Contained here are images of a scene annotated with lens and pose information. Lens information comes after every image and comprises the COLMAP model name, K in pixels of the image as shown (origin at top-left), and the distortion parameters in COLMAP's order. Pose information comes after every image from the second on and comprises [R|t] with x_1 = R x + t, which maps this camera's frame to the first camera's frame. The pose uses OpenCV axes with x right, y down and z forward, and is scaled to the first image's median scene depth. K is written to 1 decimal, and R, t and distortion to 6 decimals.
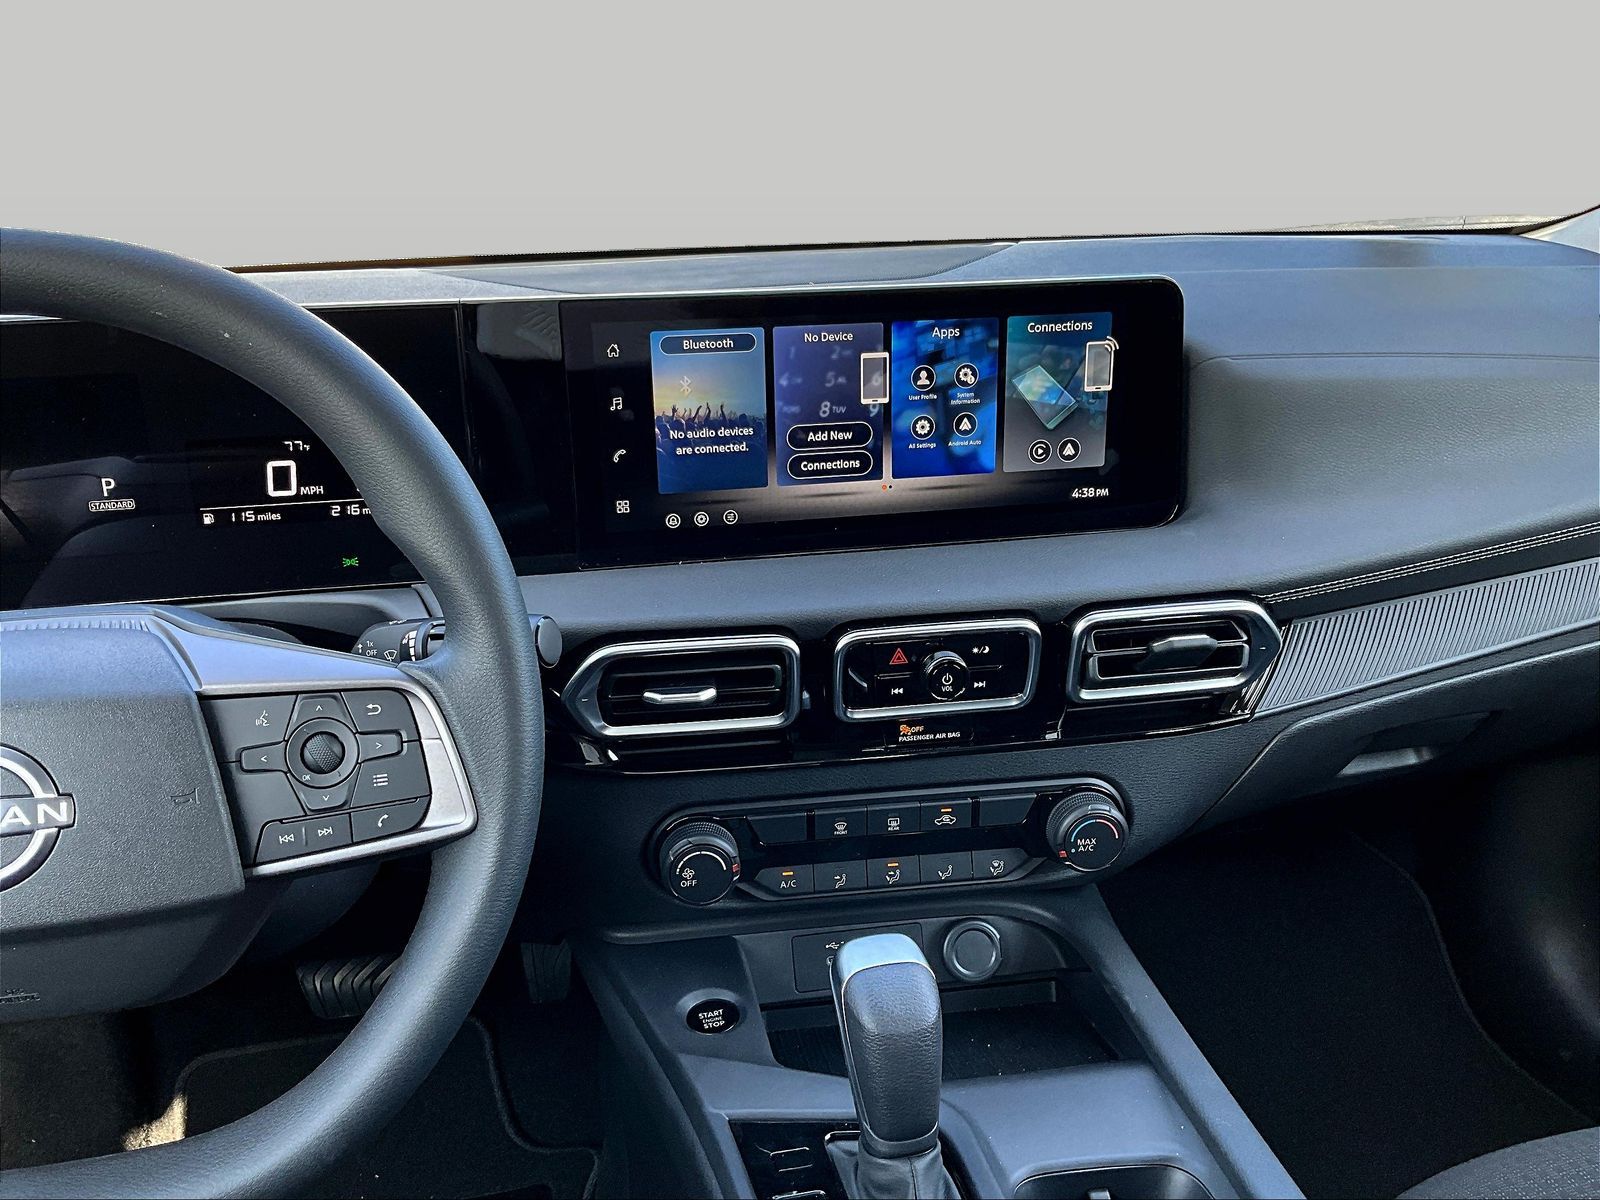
lens RADIAL K [[1350.0, 0, 797.5], [0, 1350.0, 593.0], [0, 0, 1]] dist [0.055782, -0.089224]
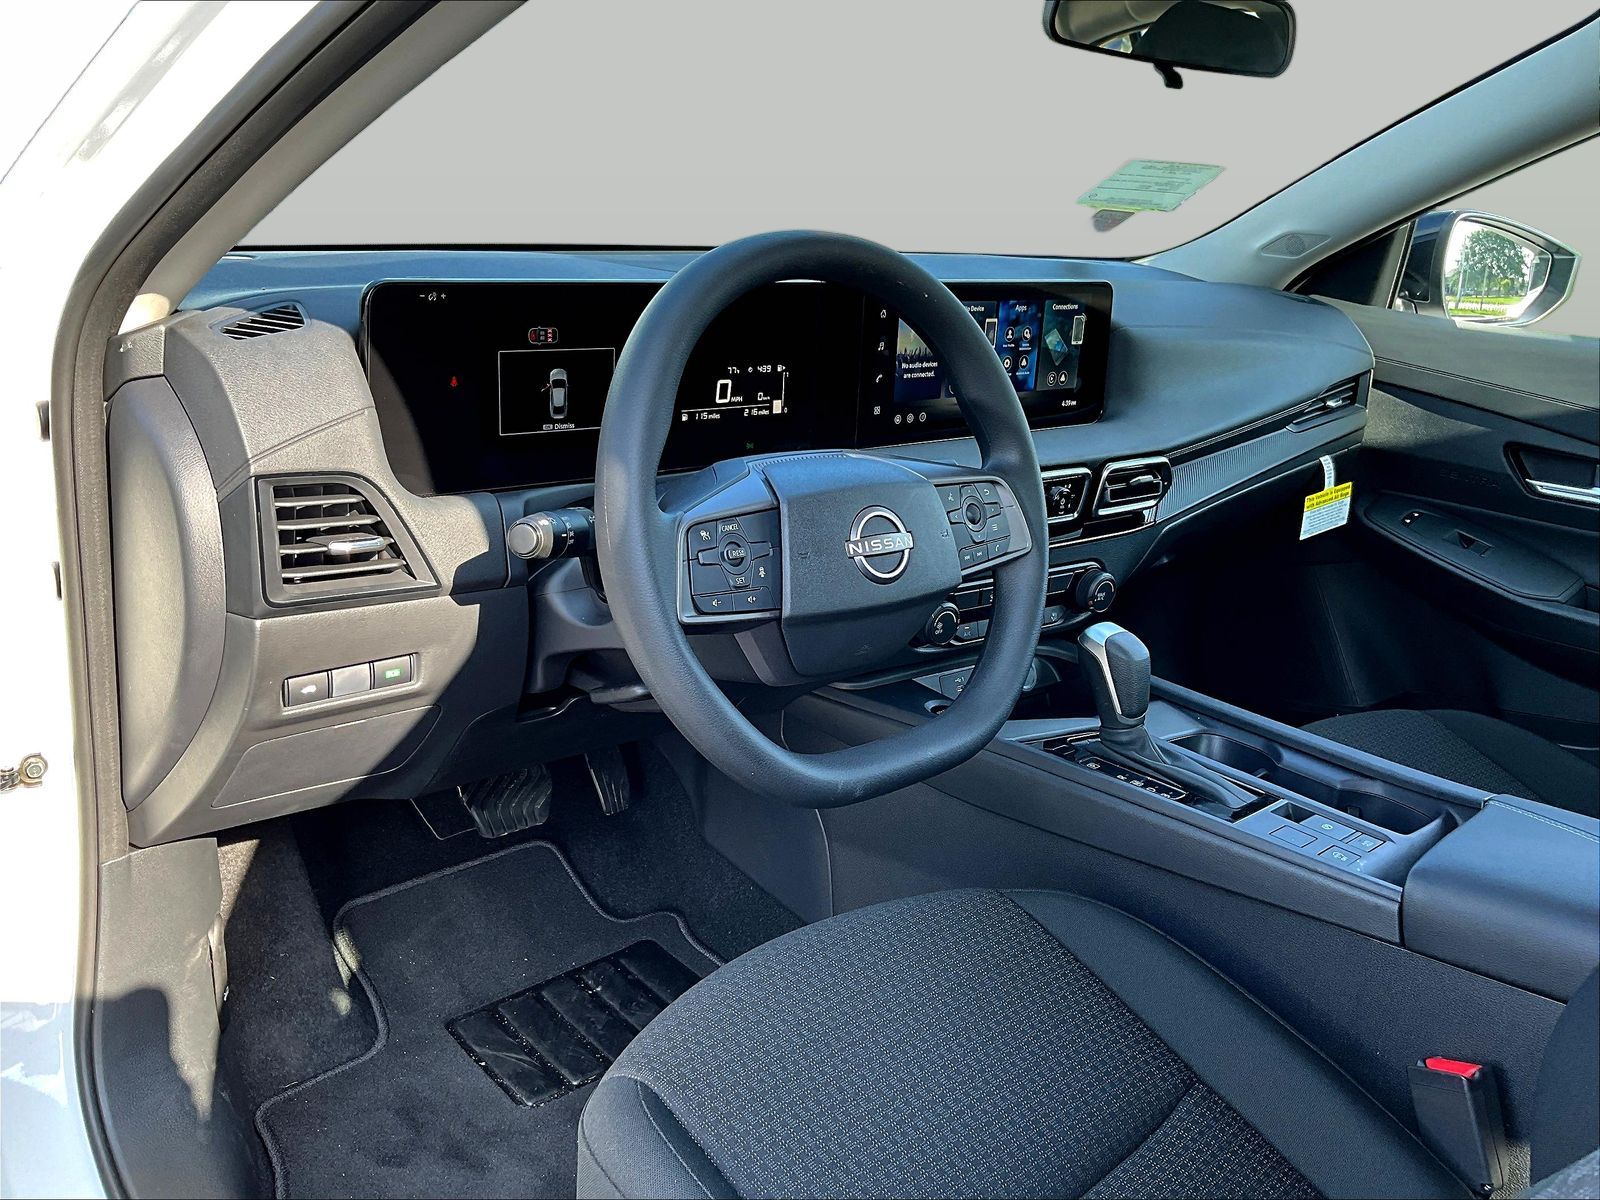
lens RADIAL K [[1350.0, 0, 799.2], [0, 1350.0, 605.4], [0, 0, 1]] dist [0.055782, -0.089224]
pose [[0.869999, -0.081002, 0.486353, -1.031336], [0.077124, 0.996627, 0.028028, 0.118819], [-0.486983, 0.013125, 0.873313, -0.380117]]
